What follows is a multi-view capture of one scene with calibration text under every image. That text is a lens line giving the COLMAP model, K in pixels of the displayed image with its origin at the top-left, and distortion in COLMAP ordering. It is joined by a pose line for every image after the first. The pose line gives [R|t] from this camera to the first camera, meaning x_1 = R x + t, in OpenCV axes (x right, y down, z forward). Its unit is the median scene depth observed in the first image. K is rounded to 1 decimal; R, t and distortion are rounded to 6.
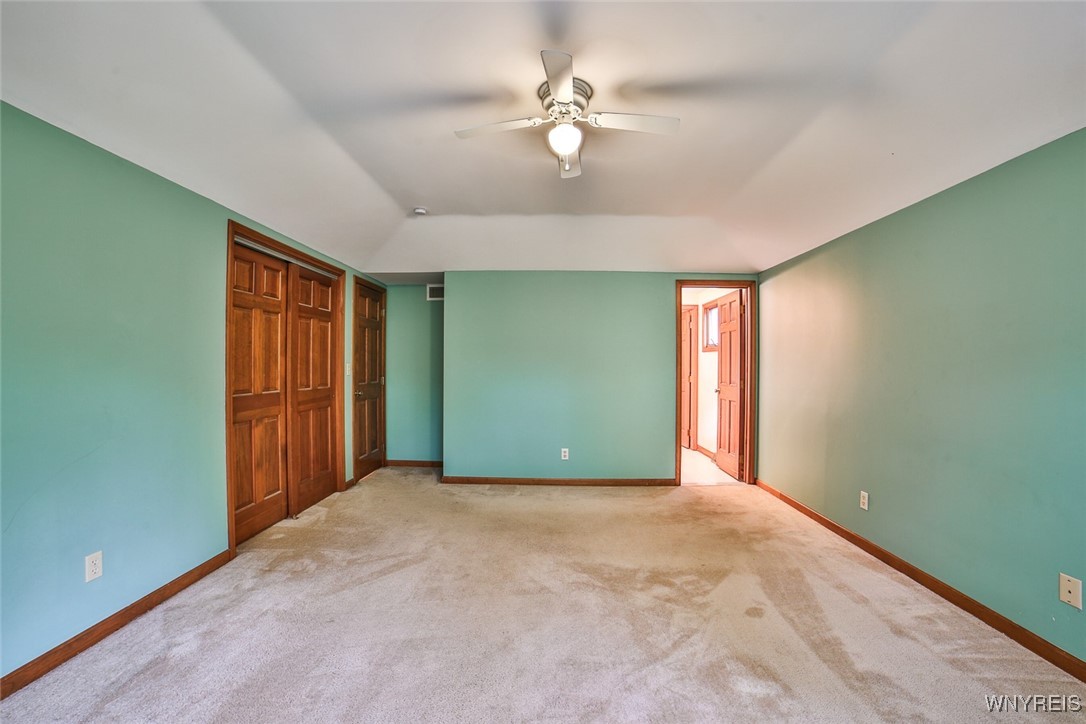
lens RADIAL K [[460.2, 0, 540.4], [0, 460.2, 365.9], [0, 0, 1]] dist [-0.069191, 0.002102]
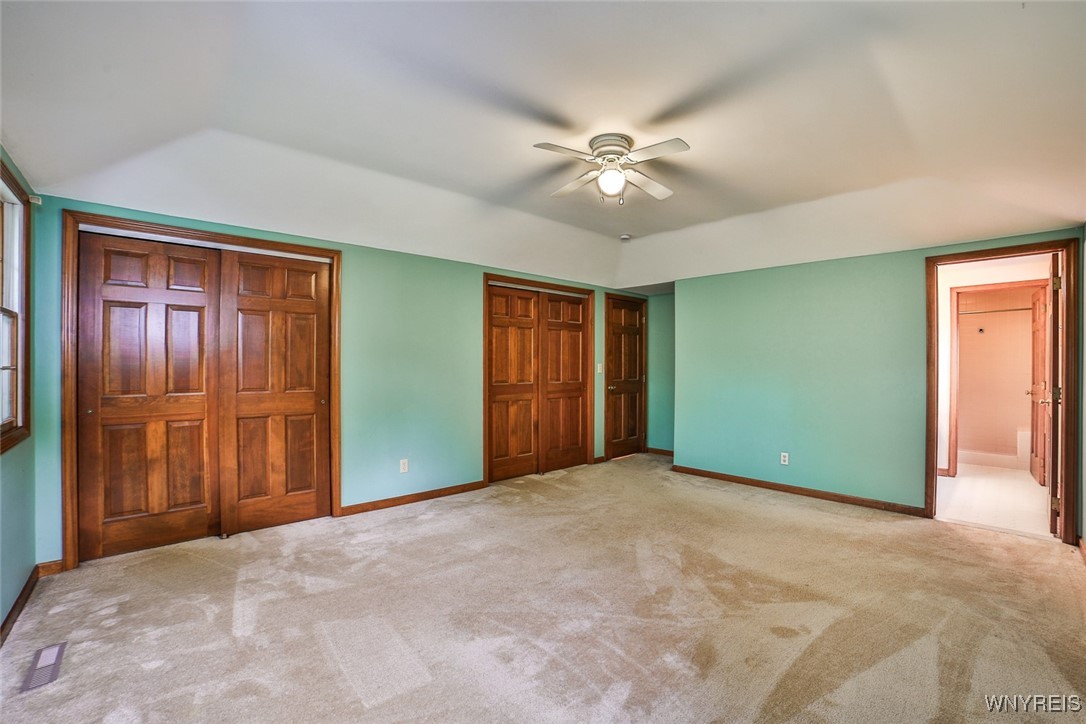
lens RADIAL K [[460.2, 0, 546.5], [0, 460.2, 368.4], [0, 0, 1]] dist [-0.069191, 0.002102]
pose [[0.706778, 0.005119, -0.707417, 0.488083], [-0.002082, 0.999985, 0.005156, 0.002671], [0.707433, -0.002171, 0.706777, -0.001108]]
